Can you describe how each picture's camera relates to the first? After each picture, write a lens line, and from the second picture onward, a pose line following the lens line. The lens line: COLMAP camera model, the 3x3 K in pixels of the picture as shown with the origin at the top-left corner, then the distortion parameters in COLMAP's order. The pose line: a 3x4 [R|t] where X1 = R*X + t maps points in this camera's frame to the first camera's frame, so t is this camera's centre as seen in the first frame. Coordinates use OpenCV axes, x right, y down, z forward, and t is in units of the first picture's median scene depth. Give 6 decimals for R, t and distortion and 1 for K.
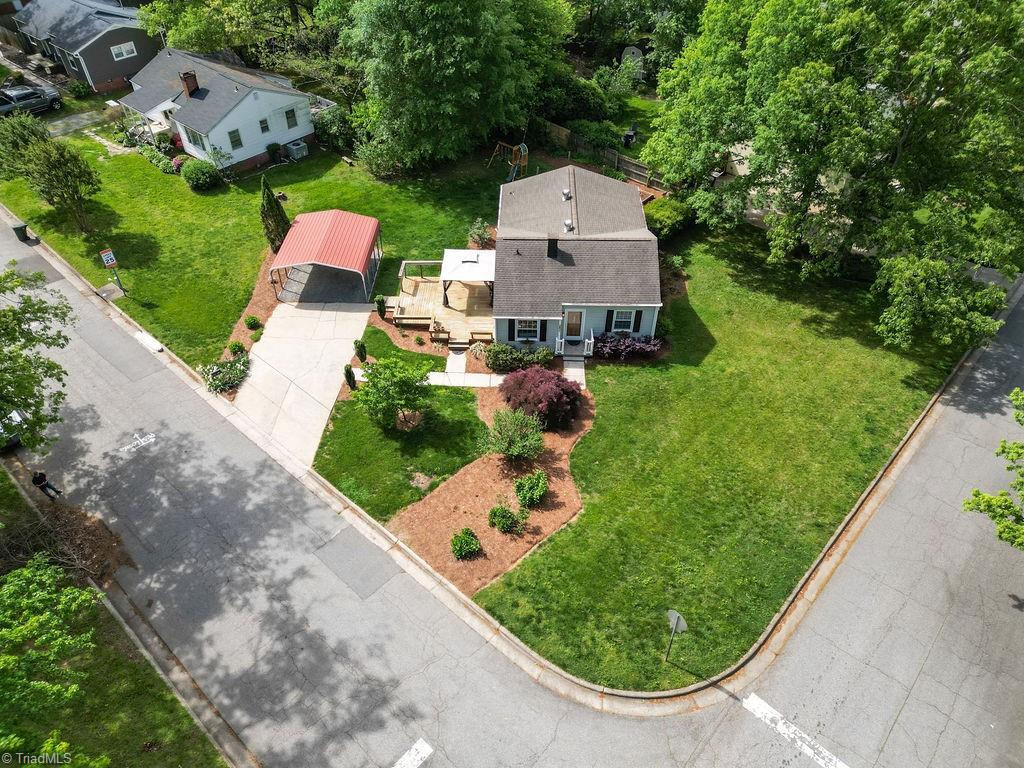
lens RADIAL K [[711.7, 0, 506.1], [0, 711.7, 390.0], [0, 0, 1]] dist [0.081843, -0.079435]
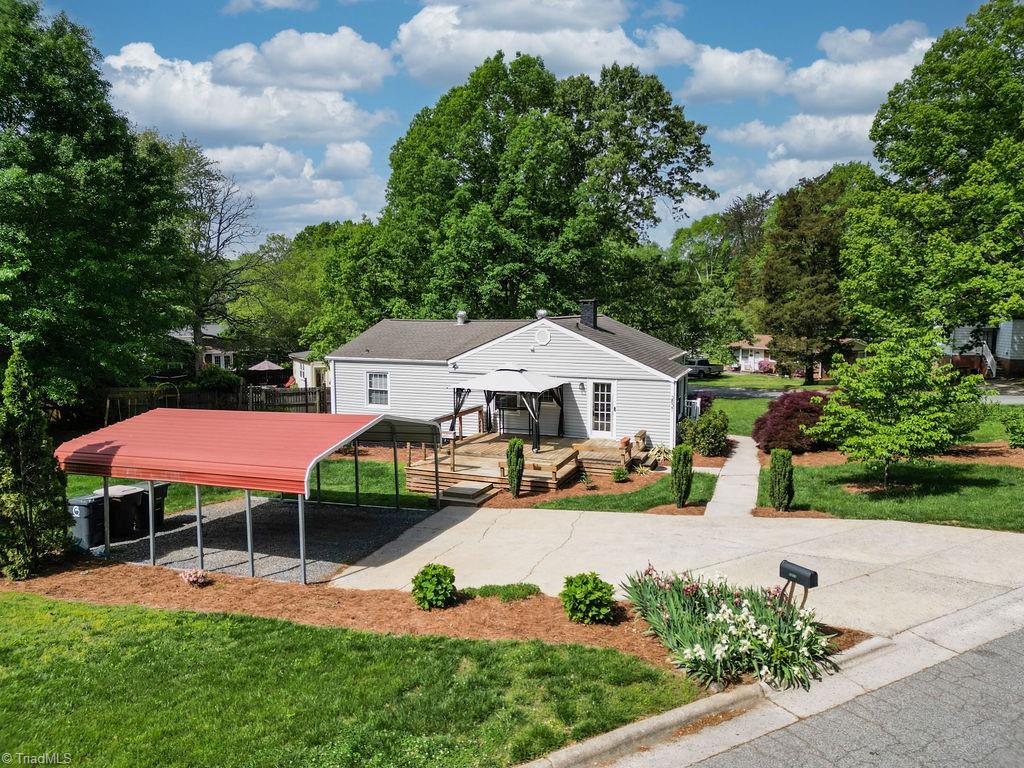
lens RADIAL K [[711.7, 0, 506.1], [0, 711.7, 390.0], [0, 0, 1]] dist [0.081843, -0.079435]
pose [[0.331921, -0.108971, 0.936992, -0.616152], [0.647721, 0.748451, -0.142405, -0.096444], [-0.685774, 0.654176, 0.319010, 0.857204]]
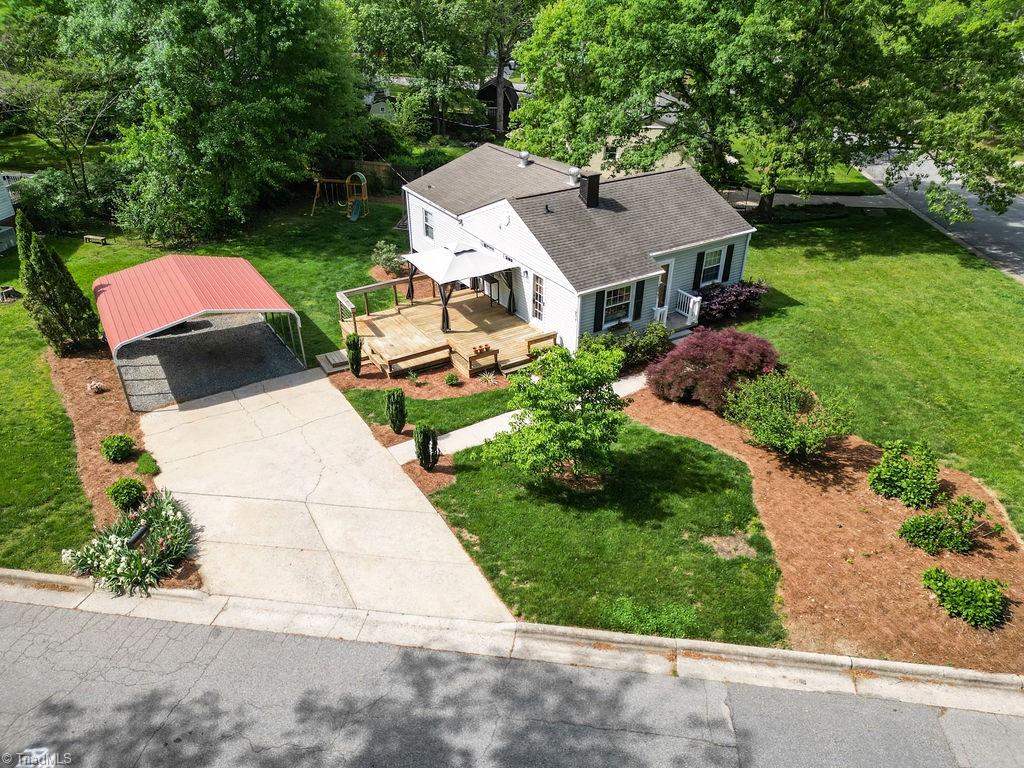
lens RADIAL K [[711.7, 0, 506.1], [0, 711.7, 390.0], [0, 0, 1]] dist [0.081843, -0.079435]
pose [[0.840234, -0.278463, 0.465259, -0.357836], [0.375223, 0.918029, -0.128183, 0.028017], [-0.391427, 0.282279, 0.875845, 0.479207]]
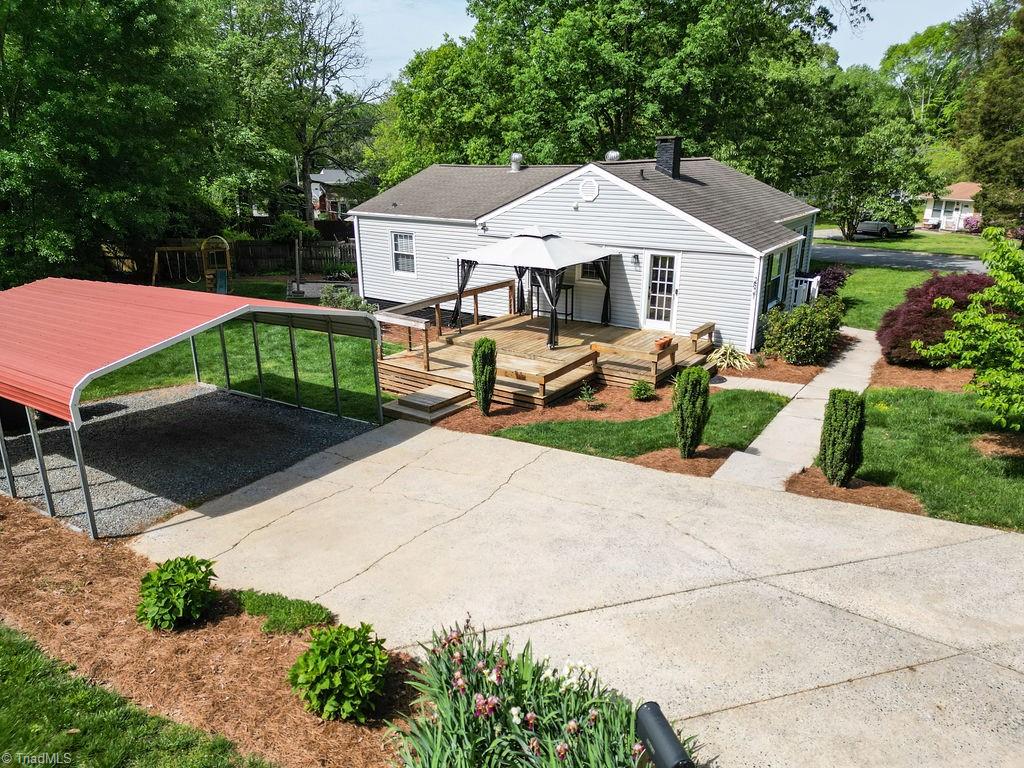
lens RADIAL K [[711.7, 0, 506.1], [0, 711.7, 390.0], [0, 0, 1]] dist [0.081843, -0.079435]
pose [[0.544378, -0.267108, 0.795177, -0.453018], [0.578625, 0.805893, -0.125419, -0.066080], [-0.607327, 0.528384, 0.593266, 0.827162]]
